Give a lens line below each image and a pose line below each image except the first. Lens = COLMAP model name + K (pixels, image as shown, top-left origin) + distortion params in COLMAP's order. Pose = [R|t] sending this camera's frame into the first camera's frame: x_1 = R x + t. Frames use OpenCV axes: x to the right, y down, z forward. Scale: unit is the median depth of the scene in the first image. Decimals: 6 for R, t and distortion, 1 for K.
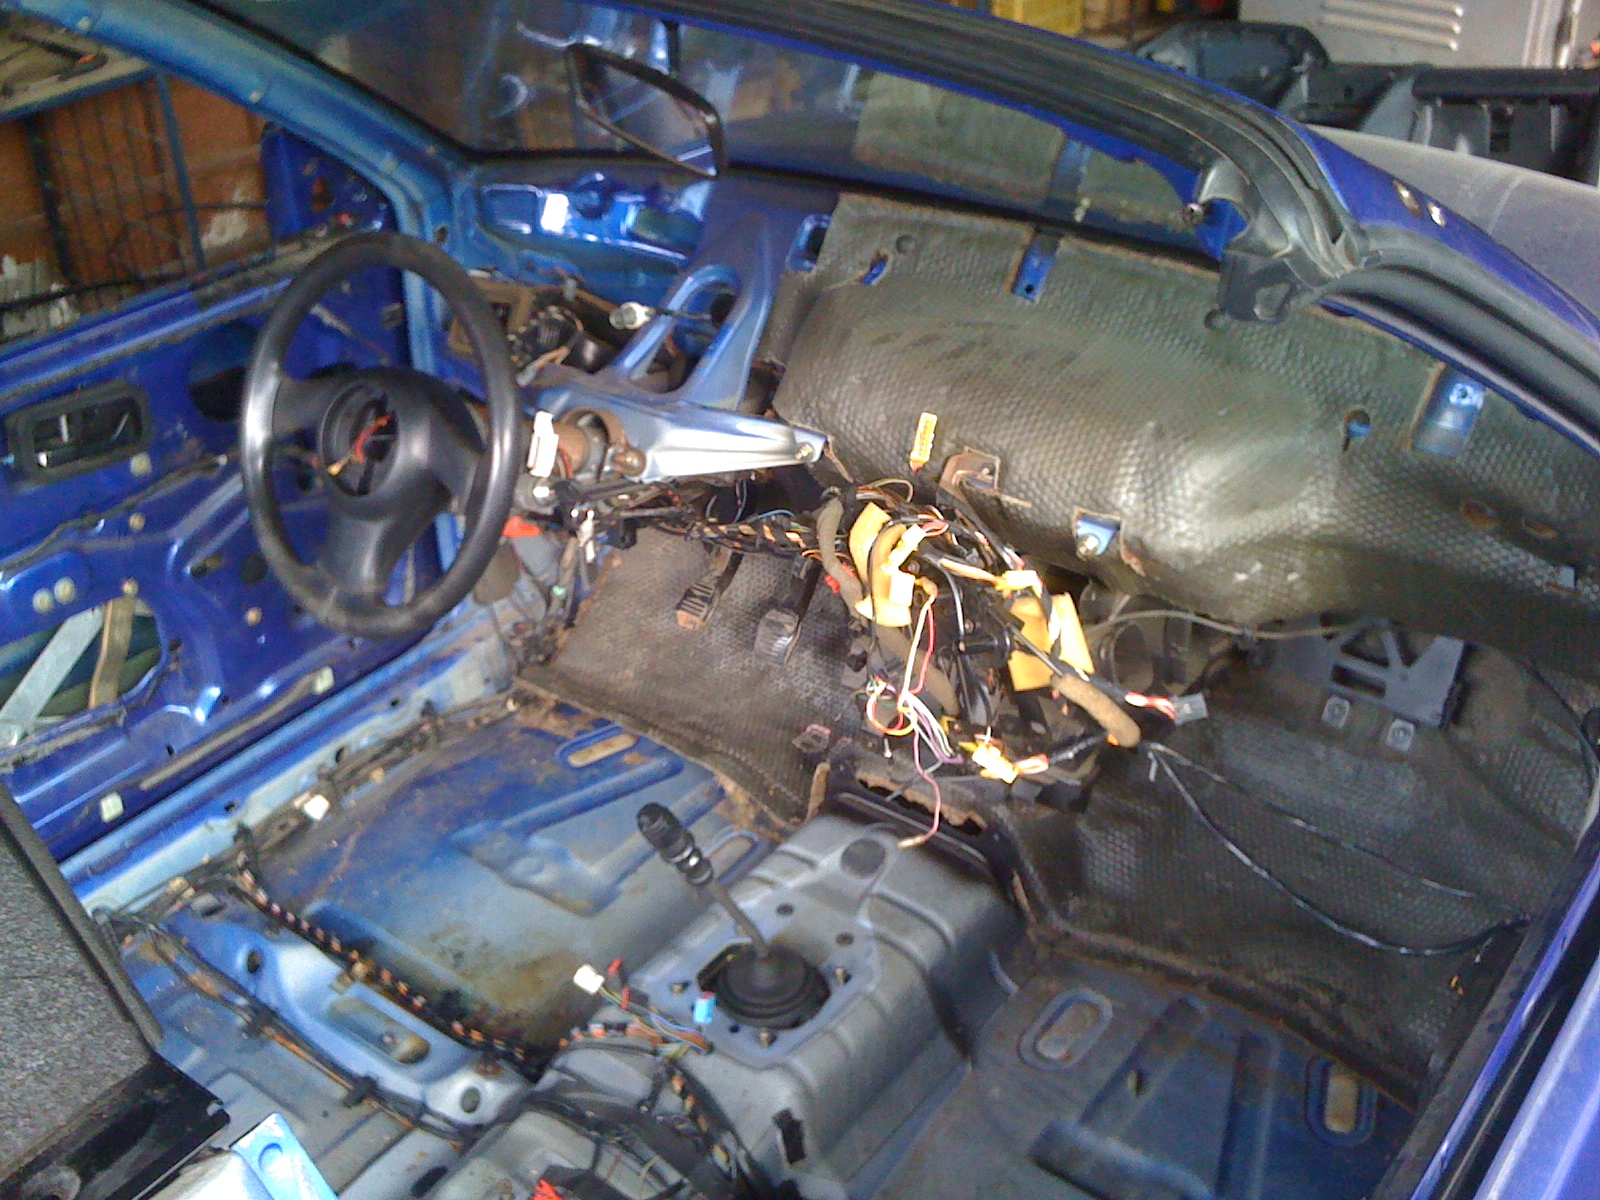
lens RADIAL K [[1759.8, 0, 800.0], [0, 1759.8, 600.0], [0, 0, 1]] dist [-0.016676, -0.036631]
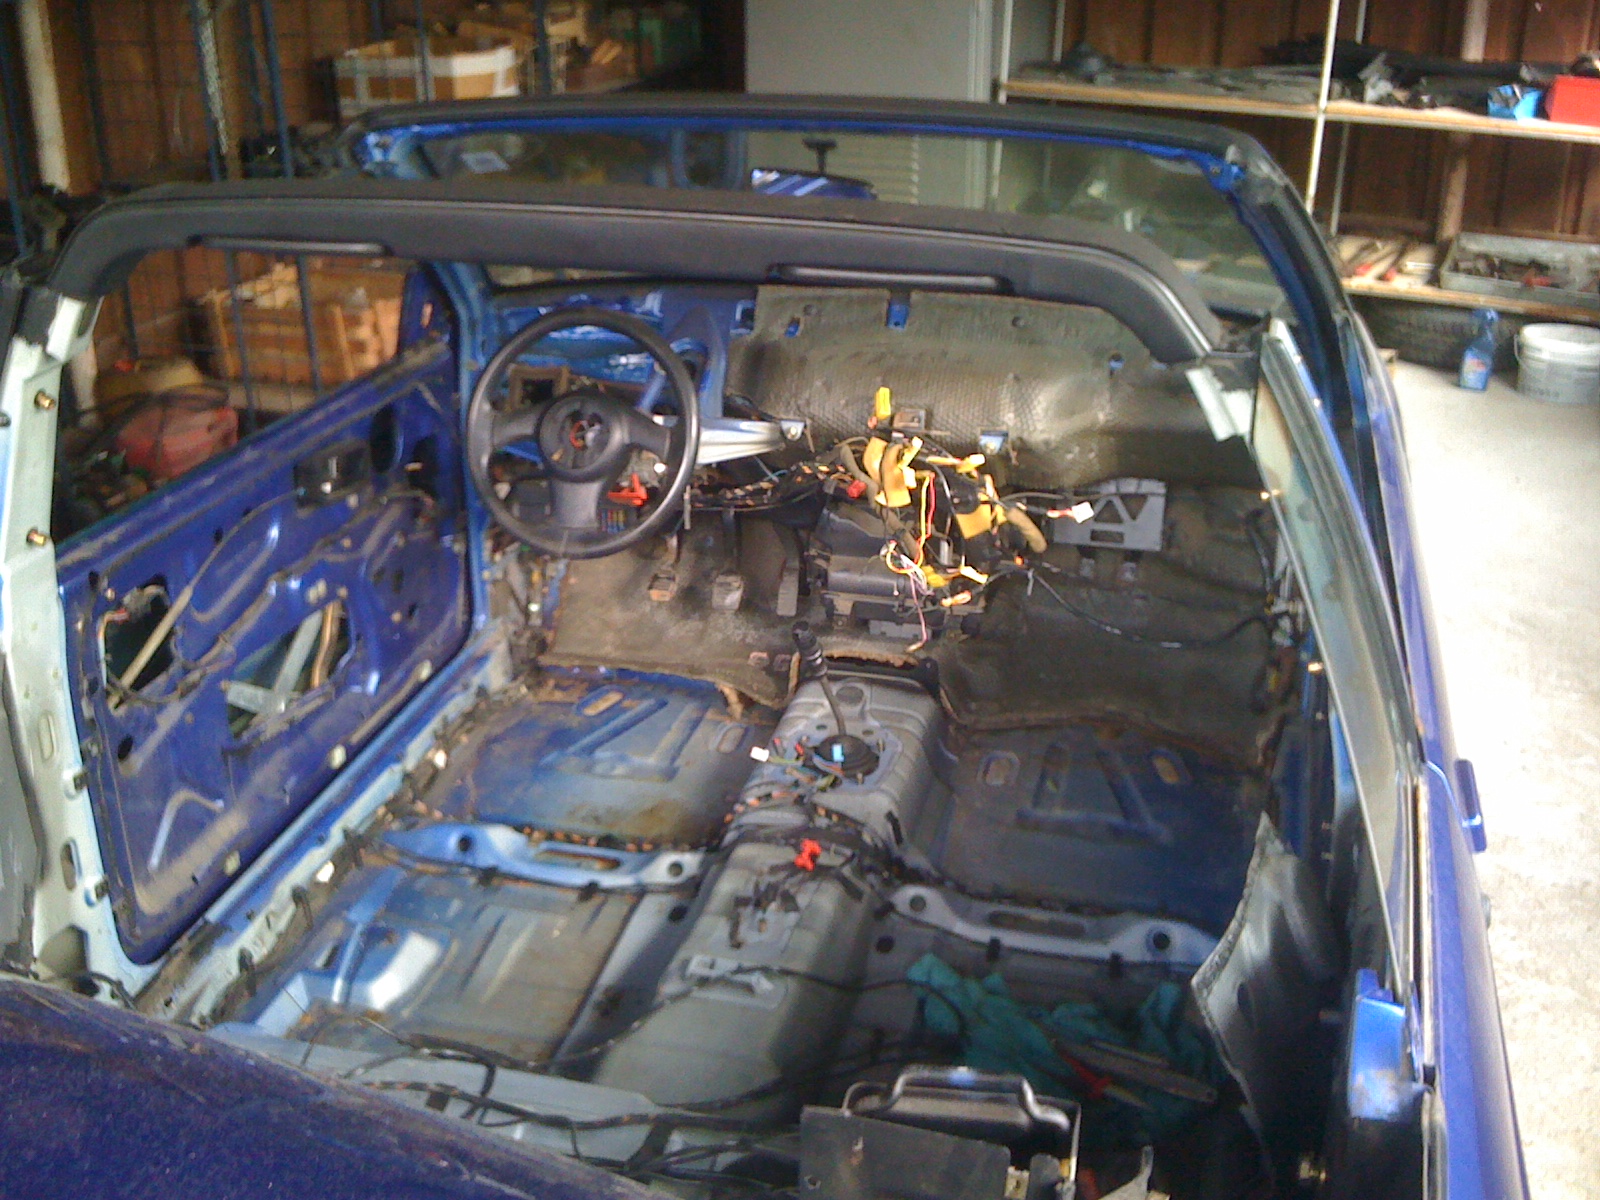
lens RADIAL K [[1759.8, 0, 800.0], [0, 1759.8, 600.0], [0, 0, 1]] dist [-0.016676, -0.036631]
pose [[0.919721, -0.142873, 0.365651, -0.587277], [0.195439, 0.974432, -0.110840, 0.239121], [-0.340466, 0.173404, 0.924129, -0.454002]]
